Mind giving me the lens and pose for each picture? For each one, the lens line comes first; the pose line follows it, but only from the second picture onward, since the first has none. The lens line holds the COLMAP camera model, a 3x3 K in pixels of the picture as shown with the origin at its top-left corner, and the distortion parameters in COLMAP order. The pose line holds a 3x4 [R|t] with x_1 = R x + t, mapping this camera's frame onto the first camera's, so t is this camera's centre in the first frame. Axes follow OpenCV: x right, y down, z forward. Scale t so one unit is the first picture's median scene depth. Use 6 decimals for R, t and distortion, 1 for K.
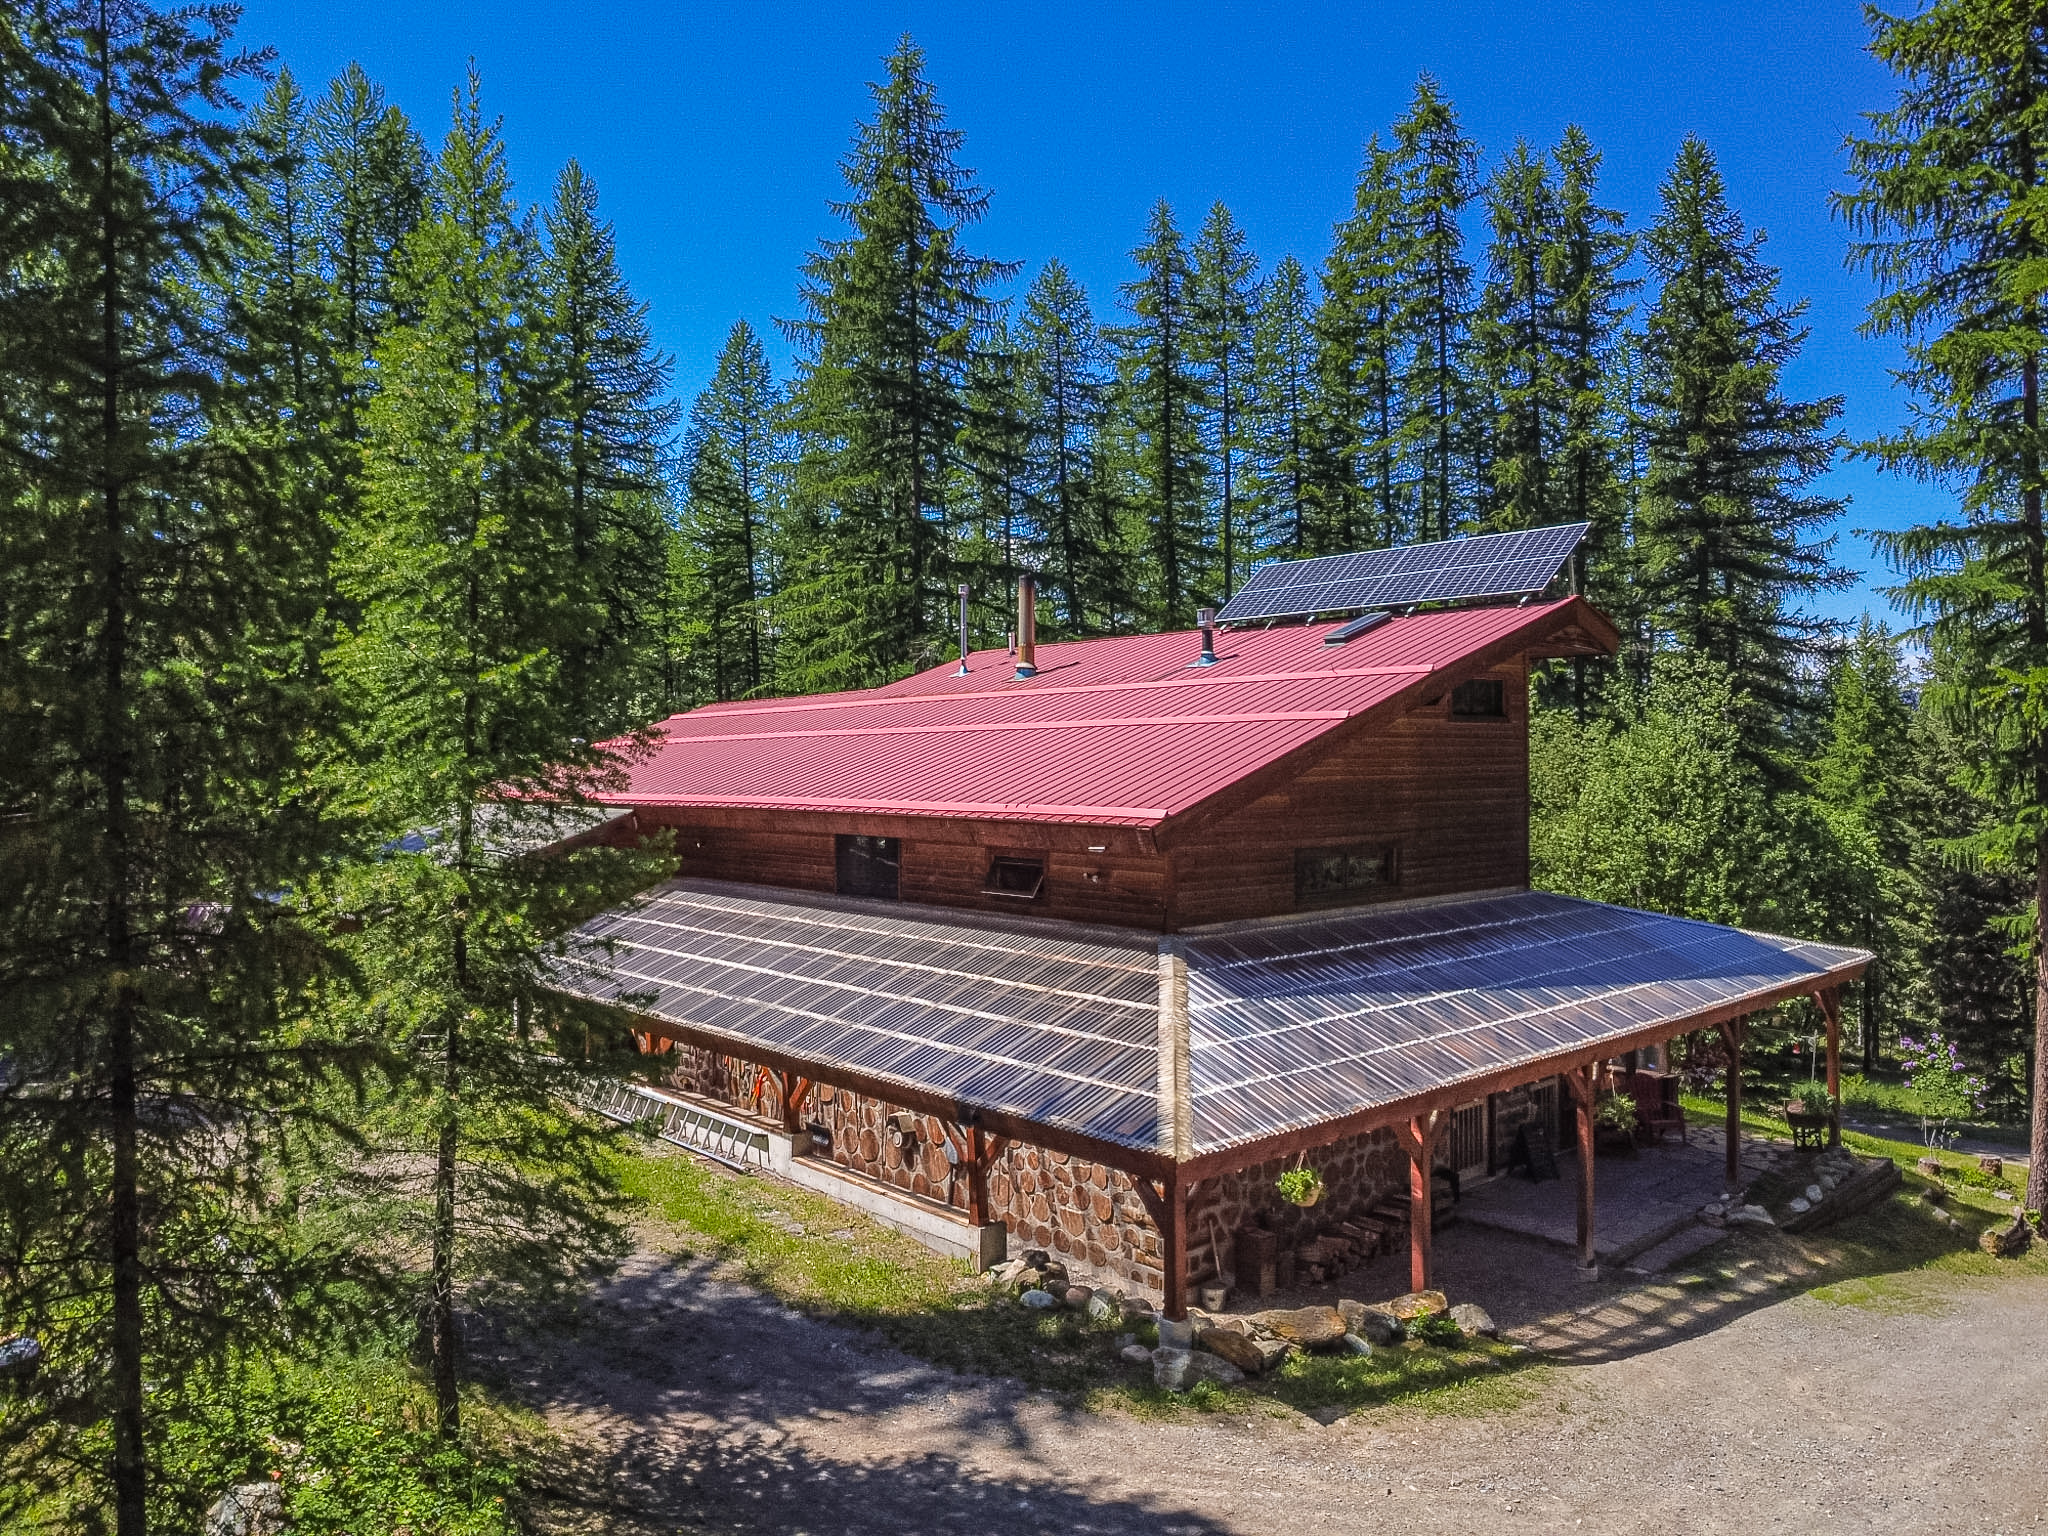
lens RADIAL K [[1501.1, 0, 1024.0], [0, 1501.1, 768.0], [0, 0, 1]] dist [-0.070016, 0.055983]
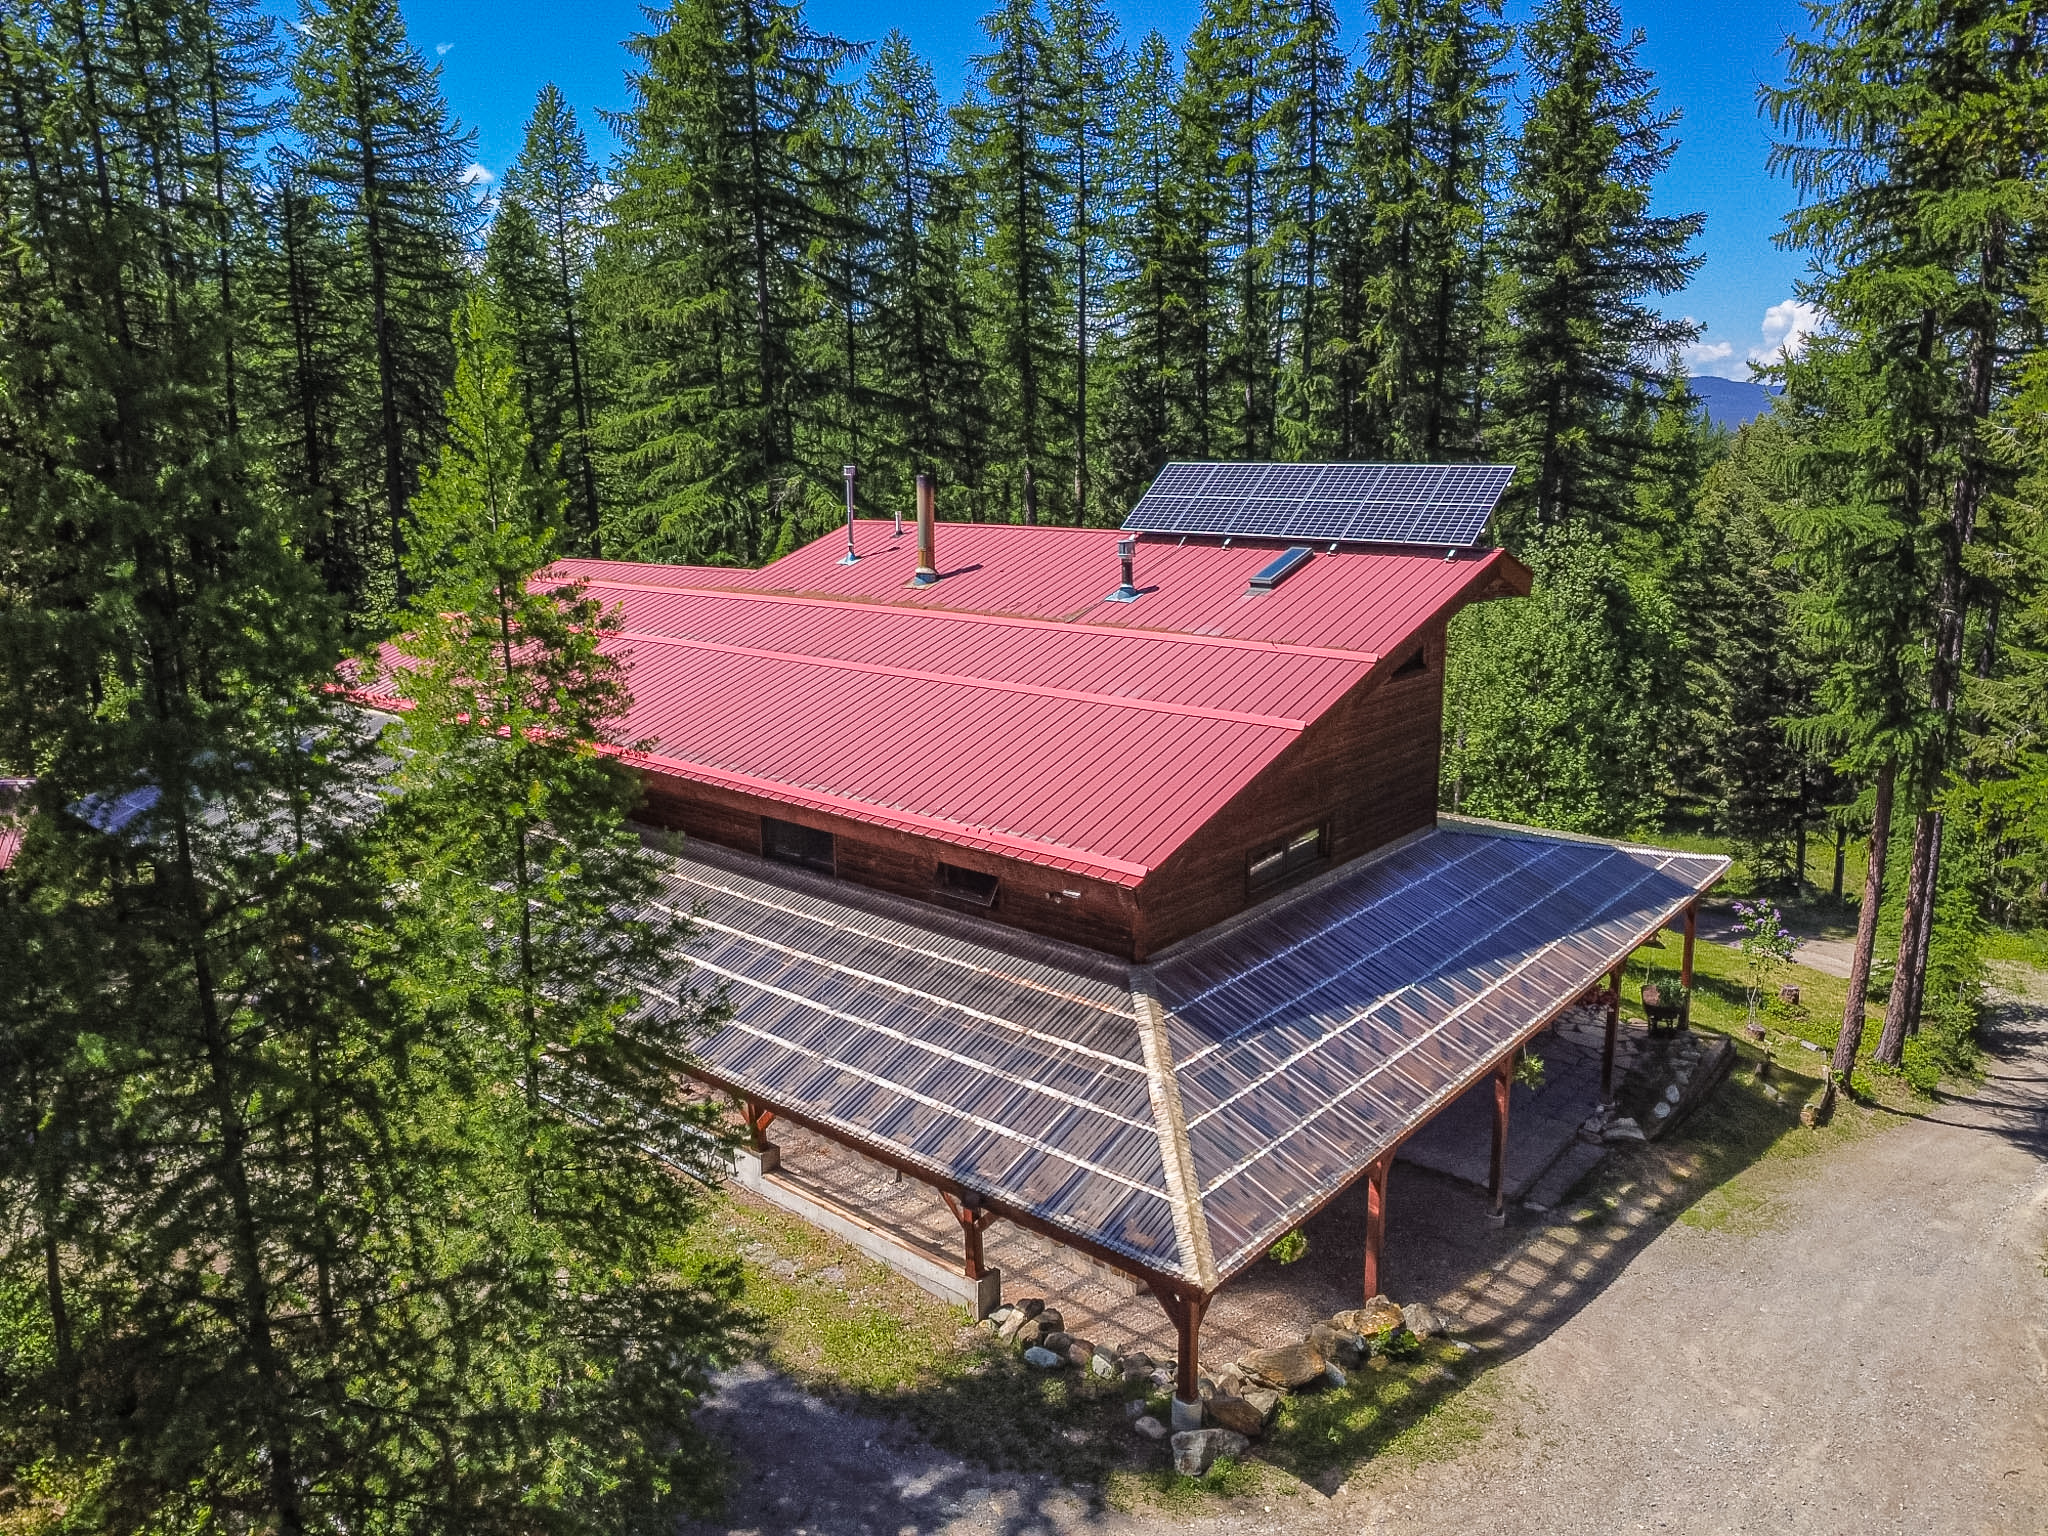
lens RADIAL K [[1495.1, 0, 1024.0], [0, 1495.1, 768.0], [0, 0, 1]] dist [-0.028586, -0.010899]
pose [[0.990066, -0.031001, 0.137141, -0.104201], [0.001608, 0.977823, 0.209425, -0.211613], [-0.140592, -0.207124, 0.968160, 0.047000]]
